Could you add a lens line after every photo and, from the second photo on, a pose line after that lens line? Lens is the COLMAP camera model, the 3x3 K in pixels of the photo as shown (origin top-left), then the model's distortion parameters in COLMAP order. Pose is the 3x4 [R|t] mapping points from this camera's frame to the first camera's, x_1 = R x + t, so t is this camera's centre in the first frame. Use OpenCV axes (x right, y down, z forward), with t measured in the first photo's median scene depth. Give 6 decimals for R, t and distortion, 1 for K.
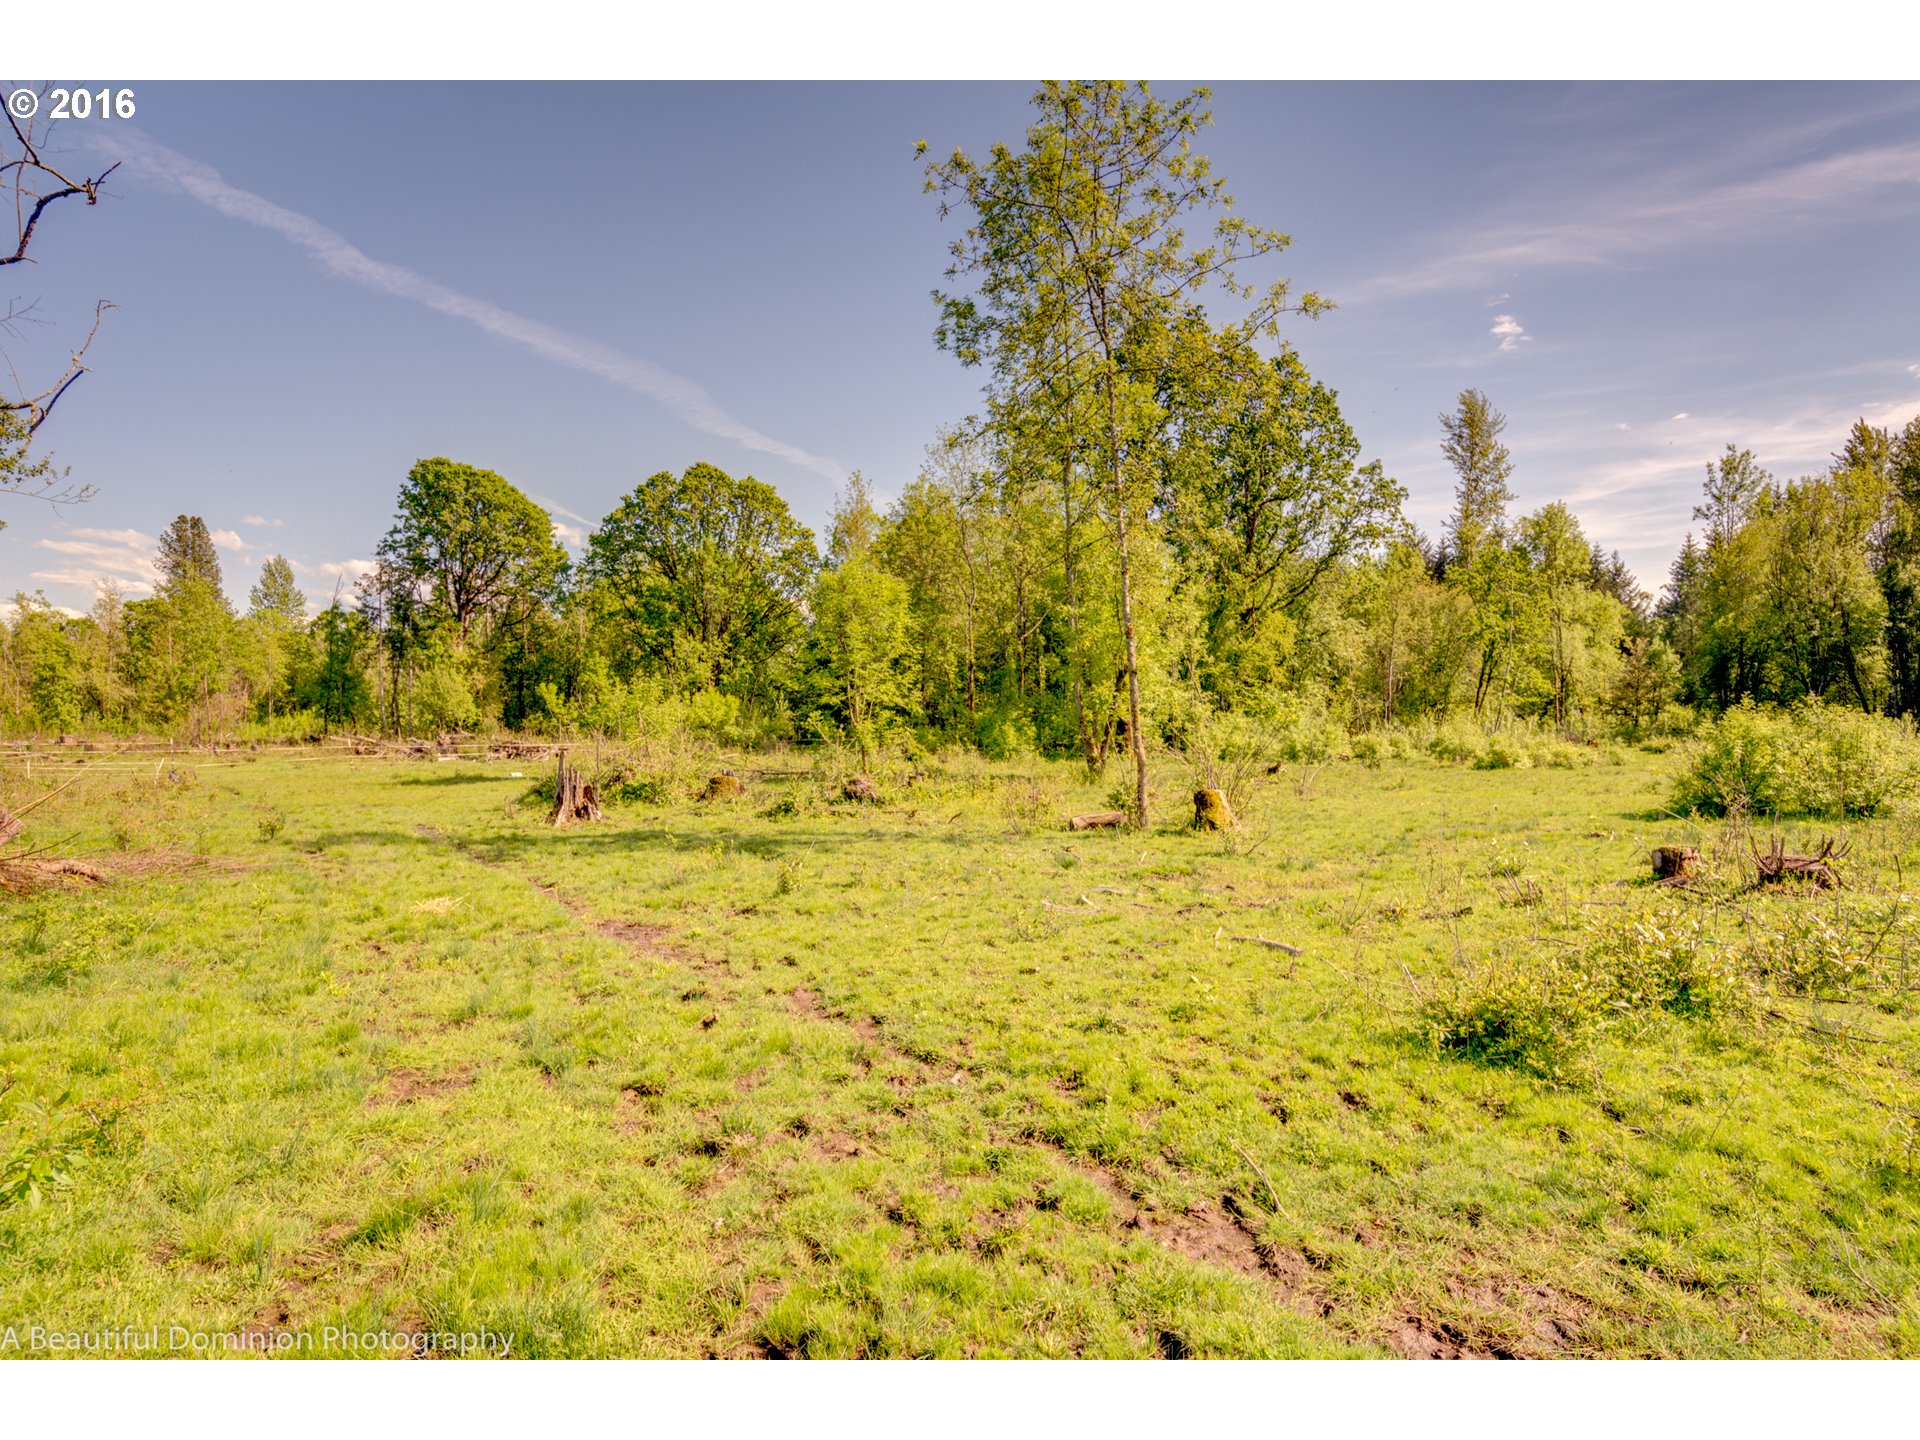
lens RADIAL K [[1082.0, 0, 971.4], [0, 1082.0, 740.0], [0, 0, 1]] dist [0.003414, -0.001641]
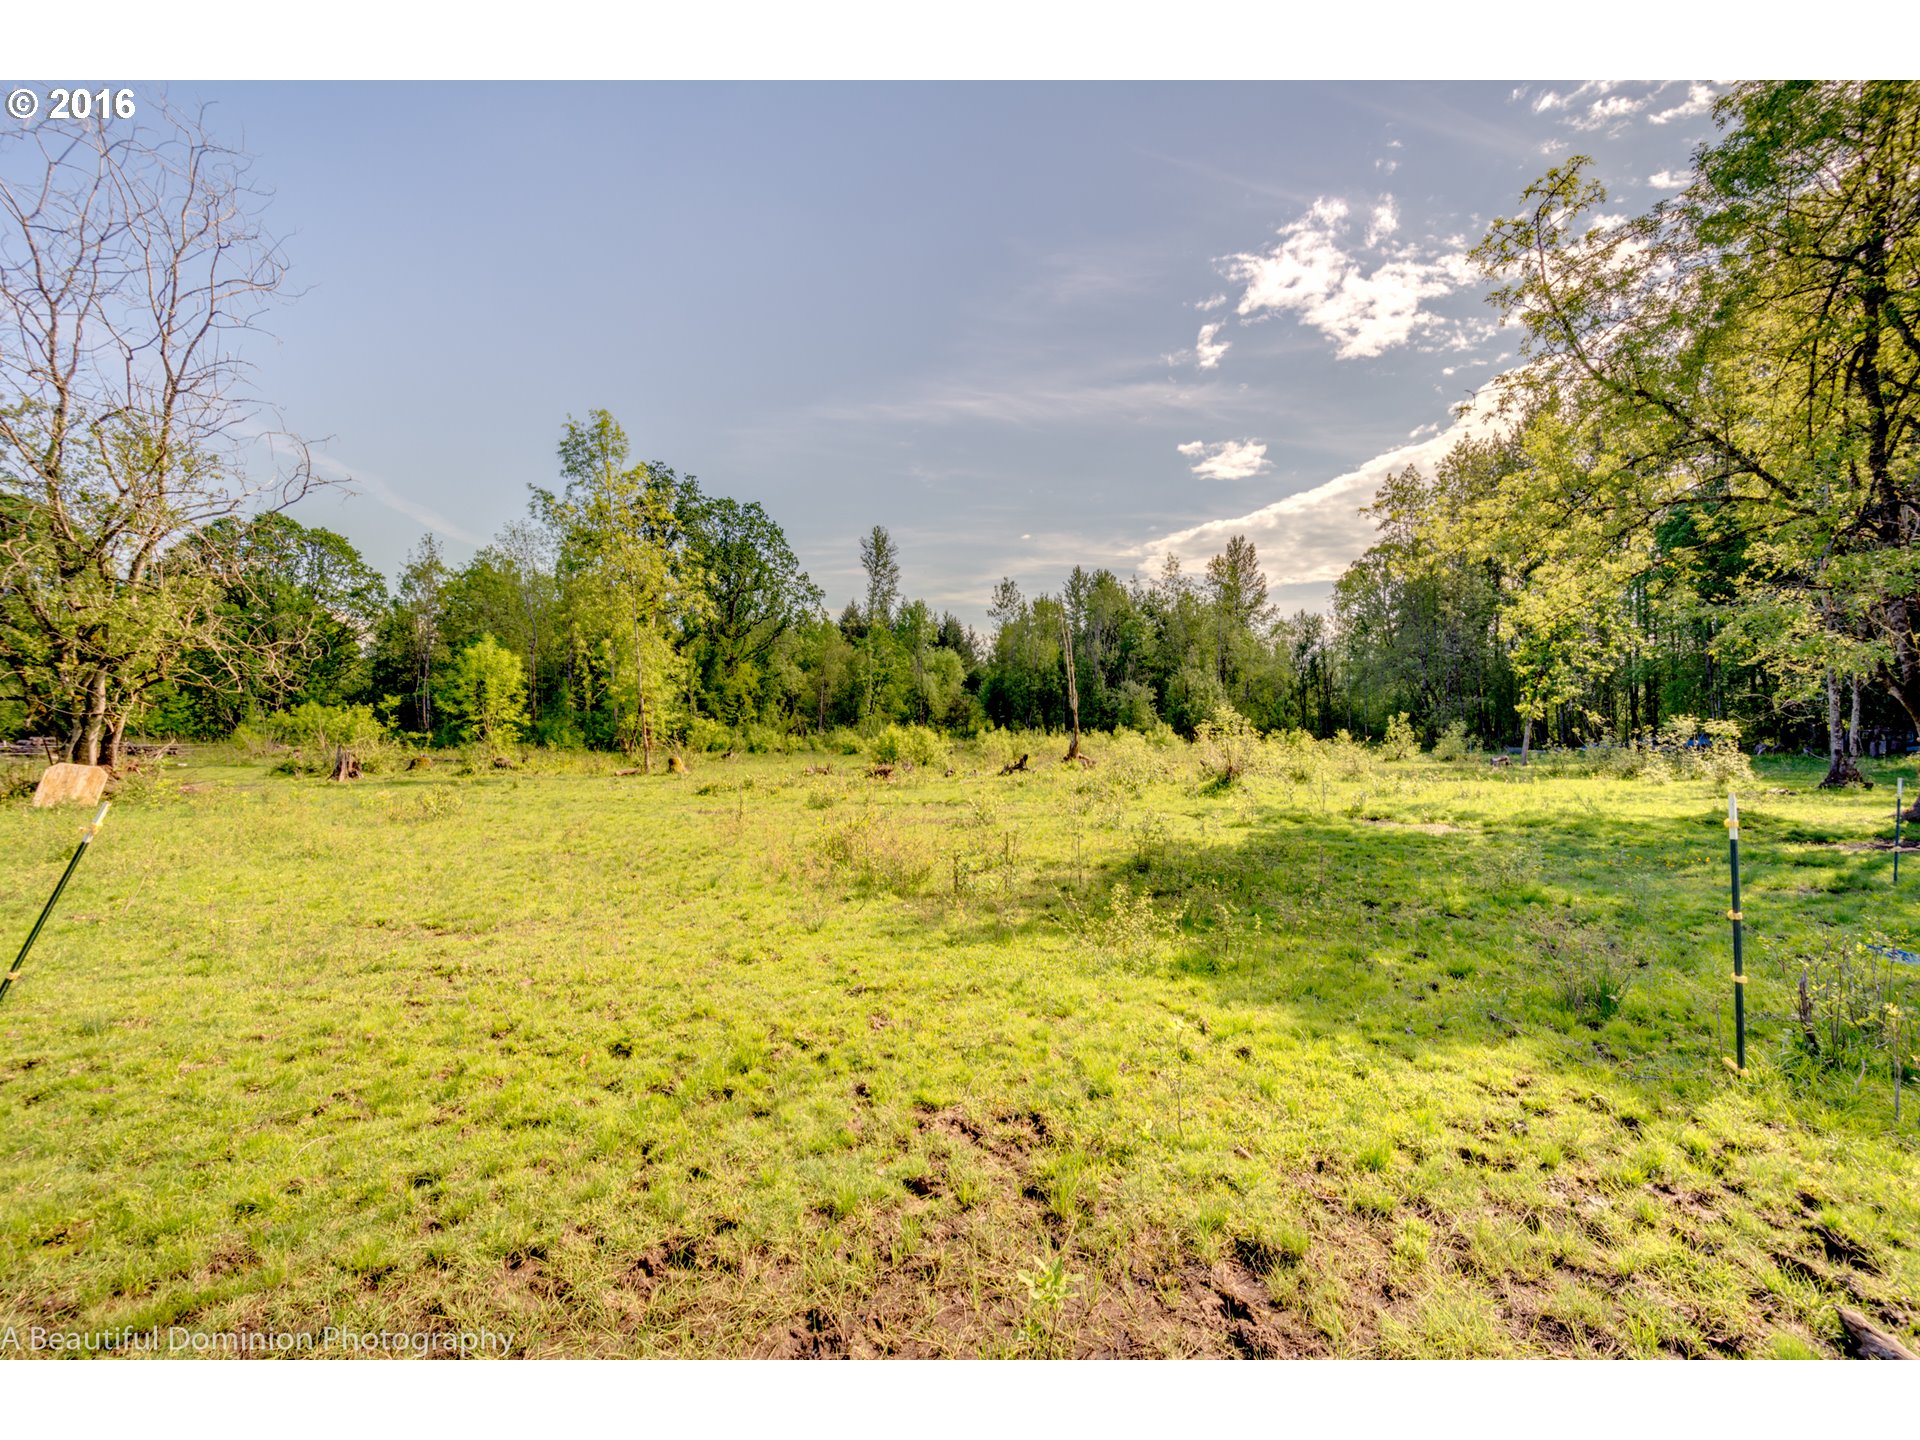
lens RADIAL K [[814.3, 0, 965.5], [0, 814.3, 722.9], [0, 0, 1]] dist [-0.003347, -0.000511]
pose [[0.873593, 0.006504, 0.486614, -0.054627], [0.004838, 0.999745, -0.022047, 0.005070], [-0.486633, 0.021615, 0.873339, -0.483506]]
